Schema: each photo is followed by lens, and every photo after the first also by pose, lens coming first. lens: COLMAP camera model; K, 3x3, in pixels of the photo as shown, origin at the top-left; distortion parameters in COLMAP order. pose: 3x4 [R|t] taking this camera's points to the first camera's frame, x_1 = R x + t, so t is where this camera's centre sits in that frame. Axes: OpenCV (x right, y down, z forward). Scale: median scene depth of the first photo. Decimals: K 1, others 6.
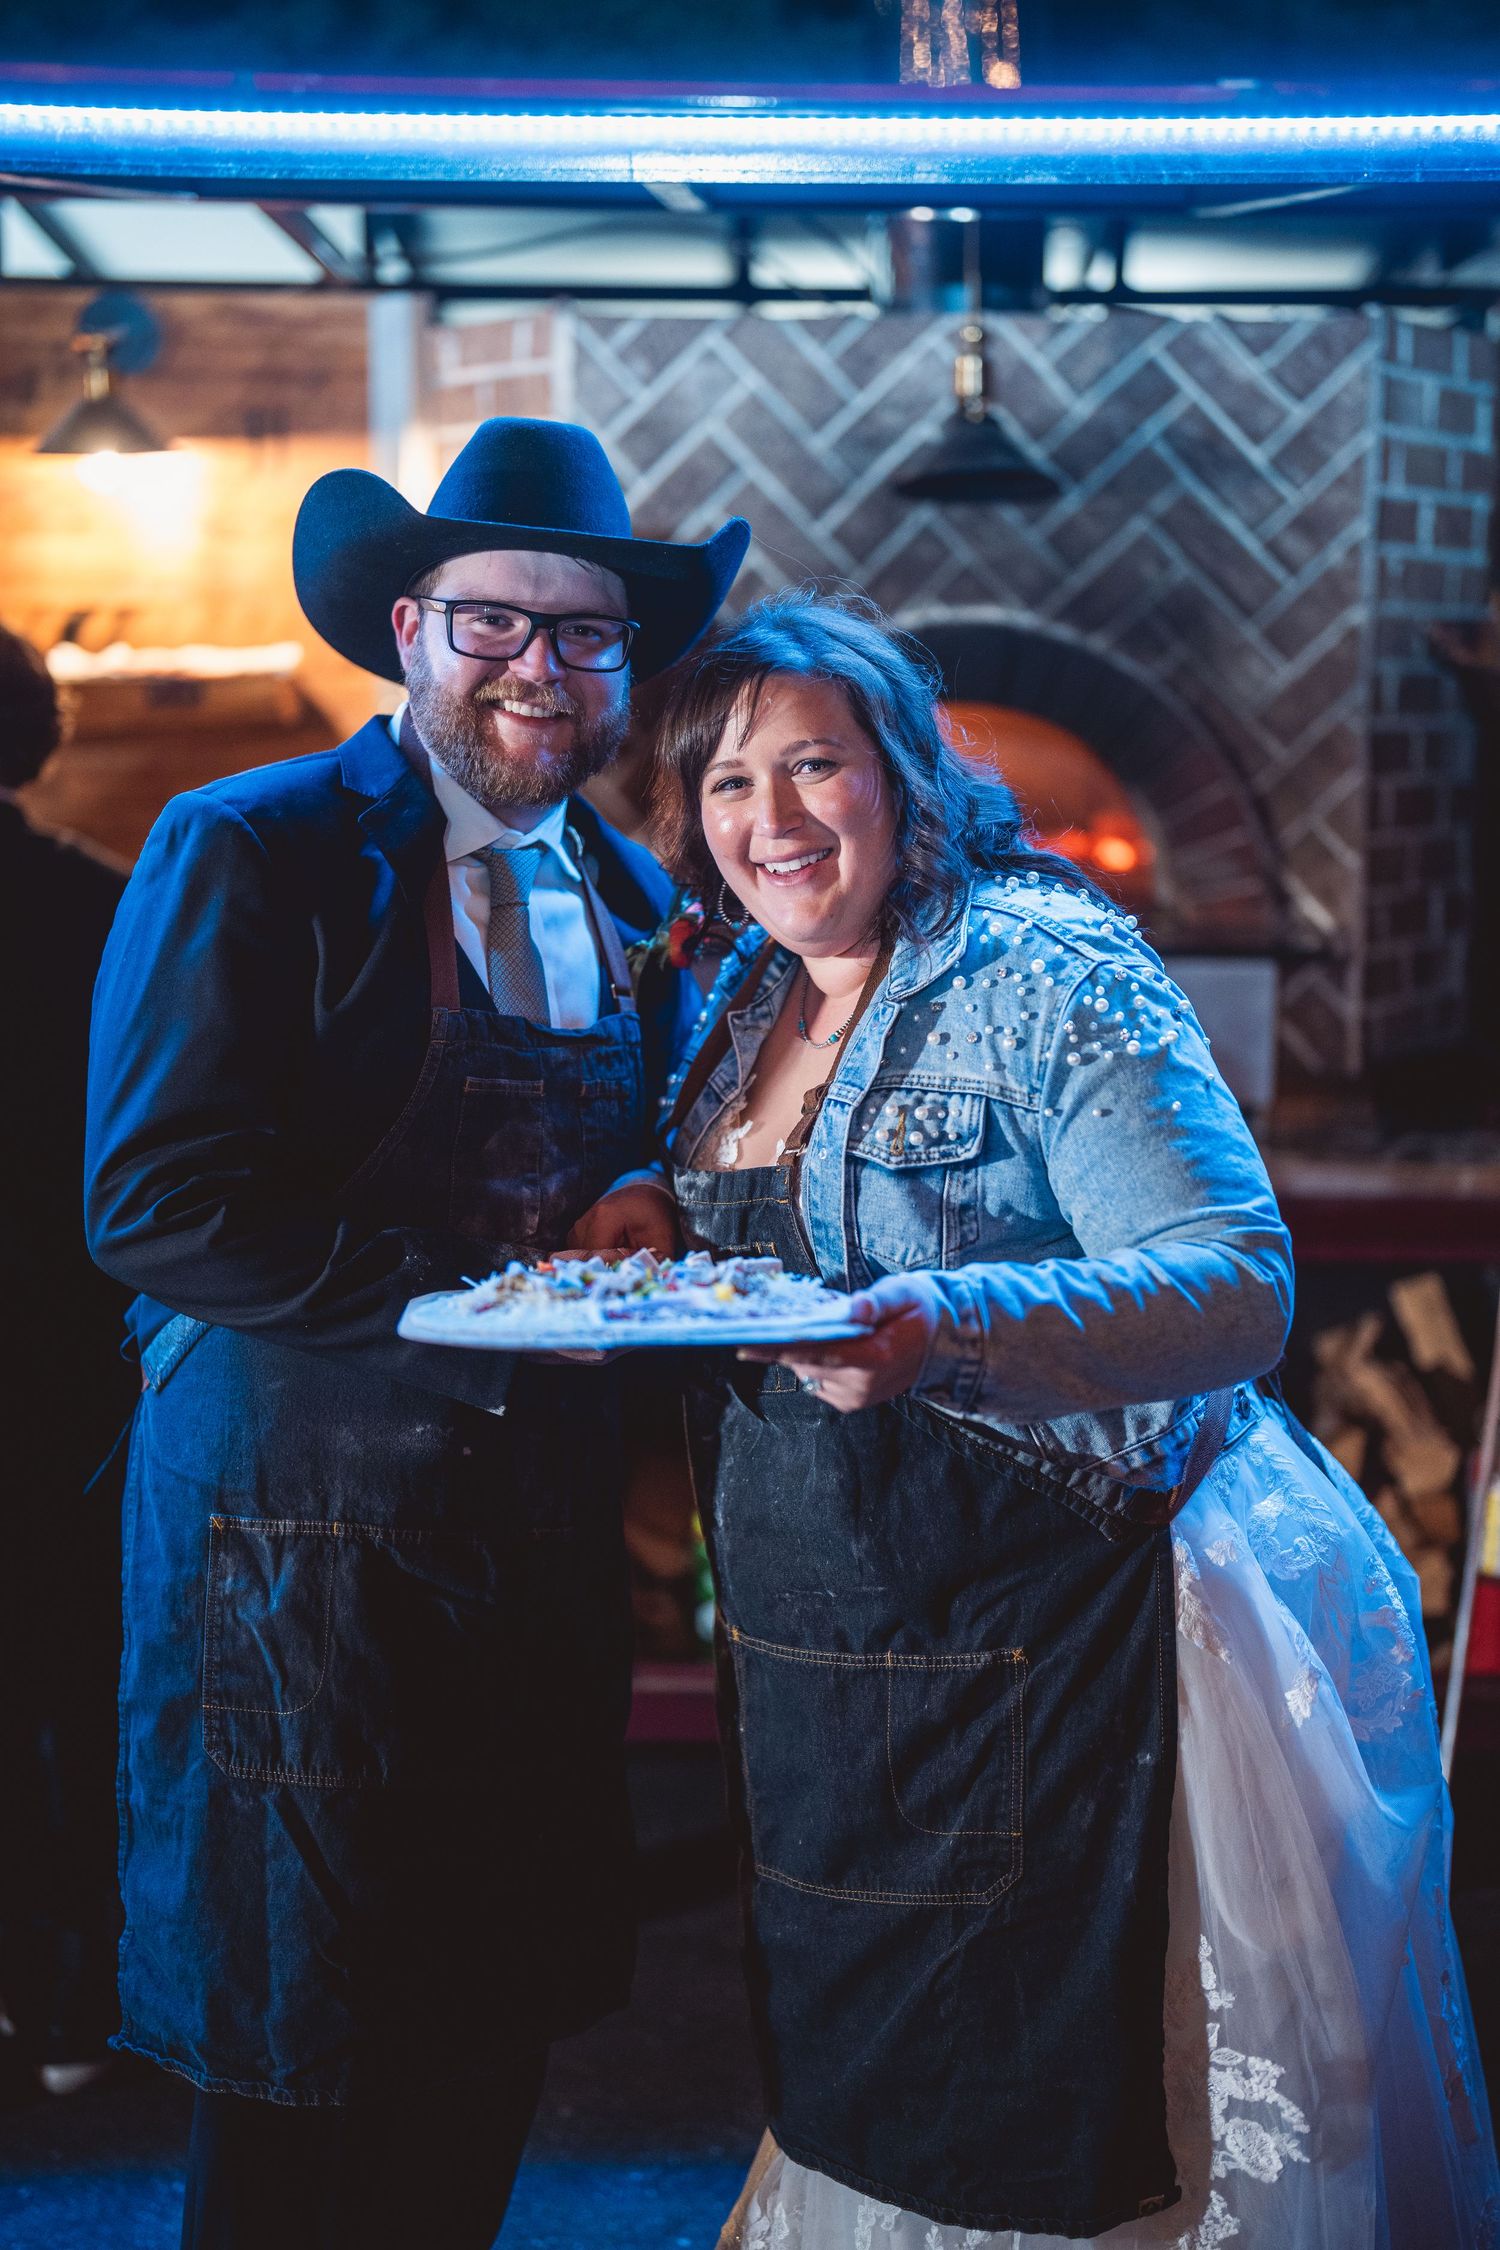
lens RADIAL K [[3112.5, 0, 750.0], [0, 3112.5, 1125.0], [0, 0, 1]] dist [-0.150384, 1.091353]
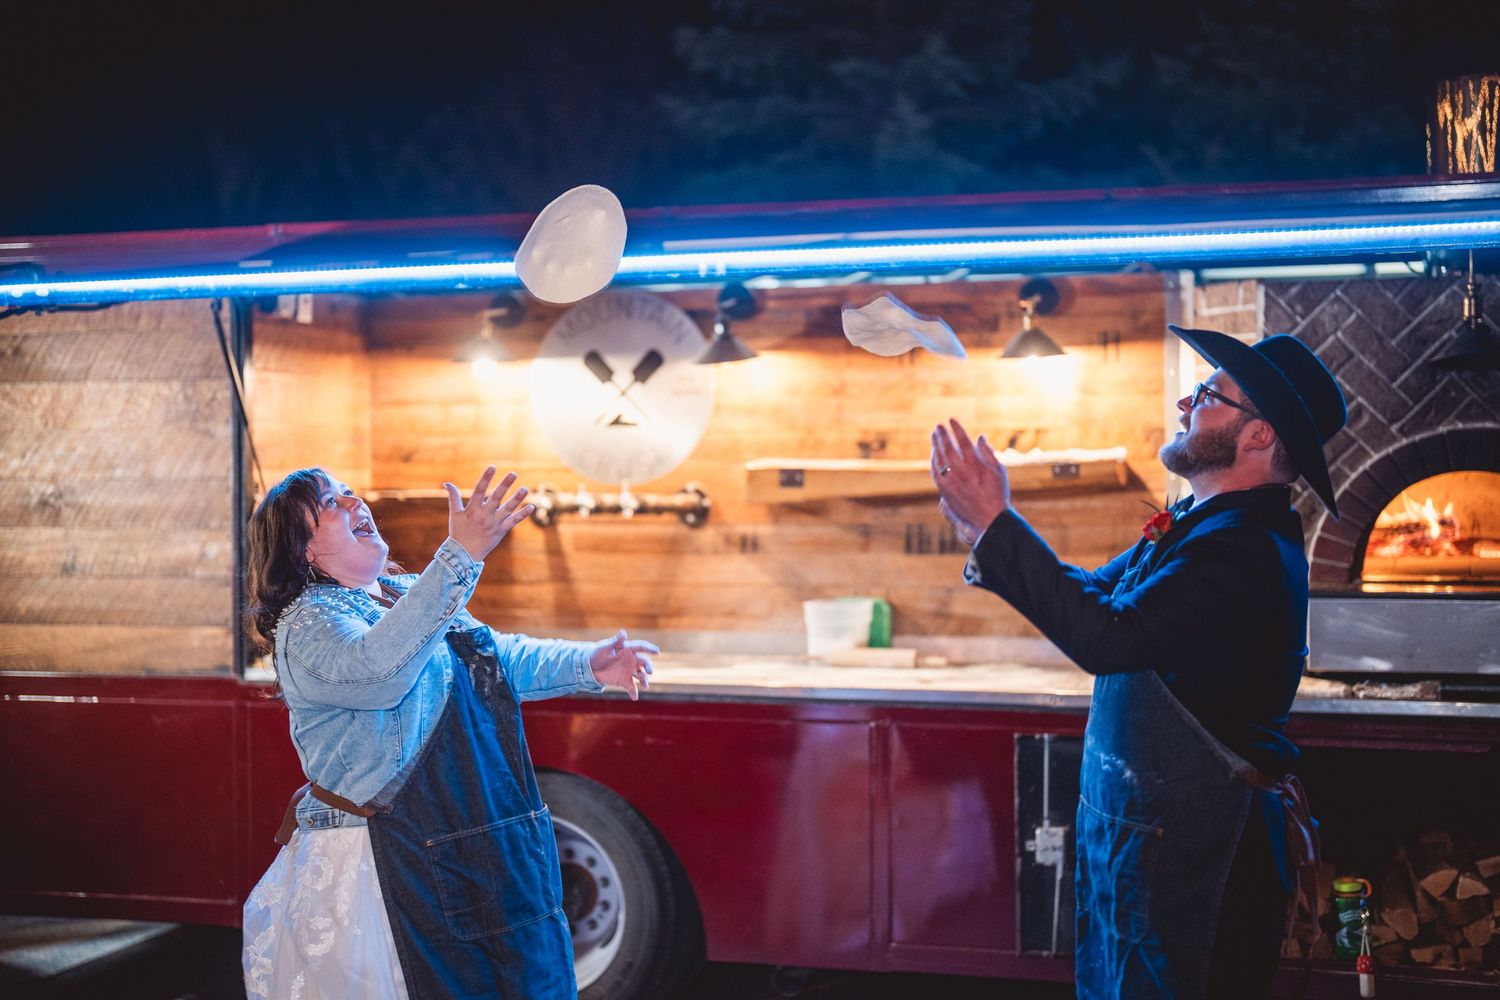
lens RADIAL K [[2166.1, 0, 750.0], [0, 2166.1, 500.0], [0, 0, 1]] dist [-0.151371, 1.125532]
pose [[0.956202, -0.014810, -0.292333, 0.030169], [-0.020164, 0.993014, -0.116263, 0.049476], [0.292012, 0.117066, 0.949223, -0.420660]]
